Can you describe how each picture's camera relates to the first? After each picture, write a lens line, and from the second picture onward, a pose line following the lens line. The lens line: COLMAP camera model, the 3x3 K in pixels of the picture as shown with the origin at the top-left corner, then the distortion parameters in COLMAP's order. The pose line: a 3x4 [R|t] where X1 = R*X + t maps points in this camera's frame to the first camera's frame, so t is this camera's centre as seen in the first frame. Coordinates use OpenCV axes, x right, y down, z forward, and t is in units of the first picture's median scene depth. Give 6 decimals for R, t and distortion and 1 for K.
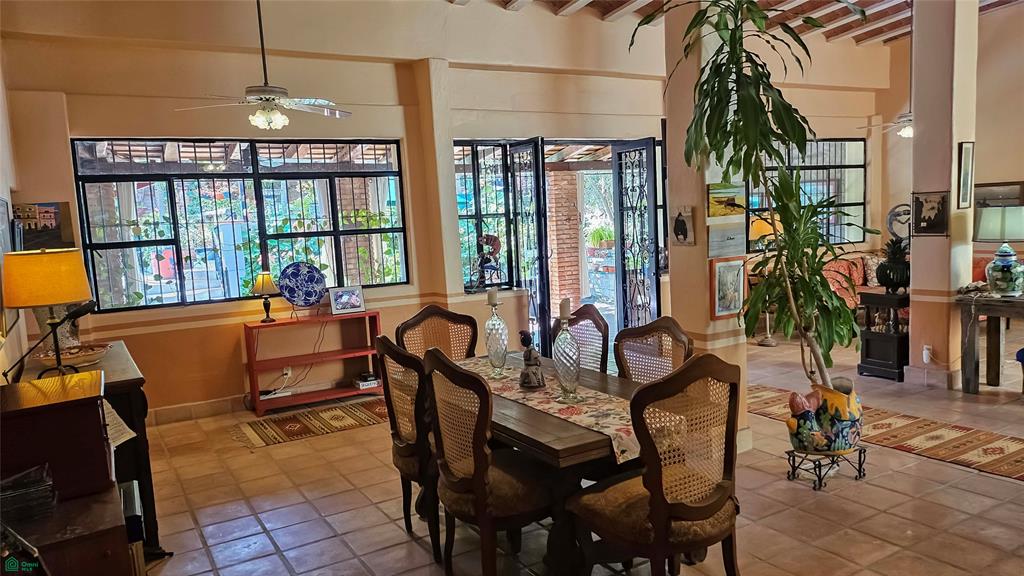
lens RADIAL K [[713.0, 0, 517.7], [0, 713.0, 290.1], [0, 0, 1]] dist [0.081648, -0.084367]
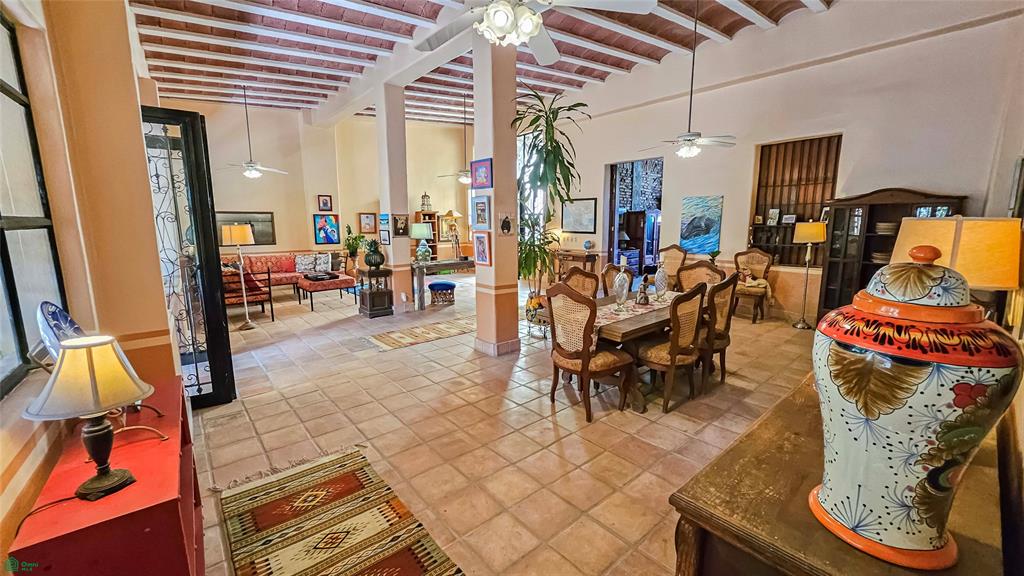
lens RADIAL K [[394.6, 0, 511.4], [0, 394.6, 284.0], [0, 0, 1]] dist [-0.014962, -0.000023]
pose [[-0.146105, -0.108028, 0.983353, -0.404142], [0.106151, 0.986569, 0.124153, -0.036172], [-0.983557, 0.122523, -0.132675, 0.630295]]
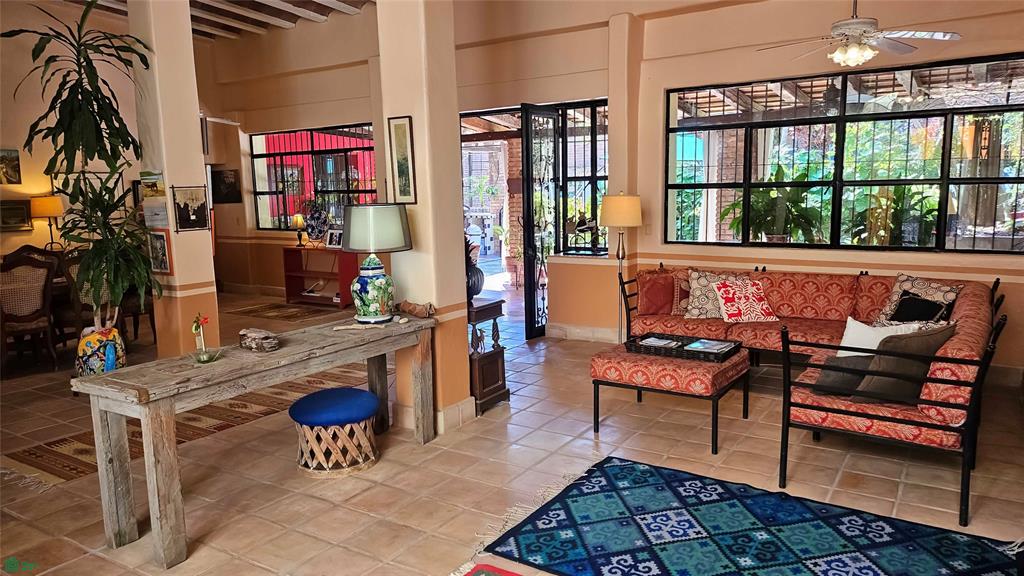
lens RADIAL K [[713.0, 0, 517.7], [0, 713.0, 290.1], [0, 0, 1]] dist [0.081648, -0.084367]
pose [[0.445979, 0.172137, -0.878335, 1.280804], [-0.094018, 0.984913, 0.145286, -0.136847], [0.890092, 0.017785, 0.455434, 0.715885]]
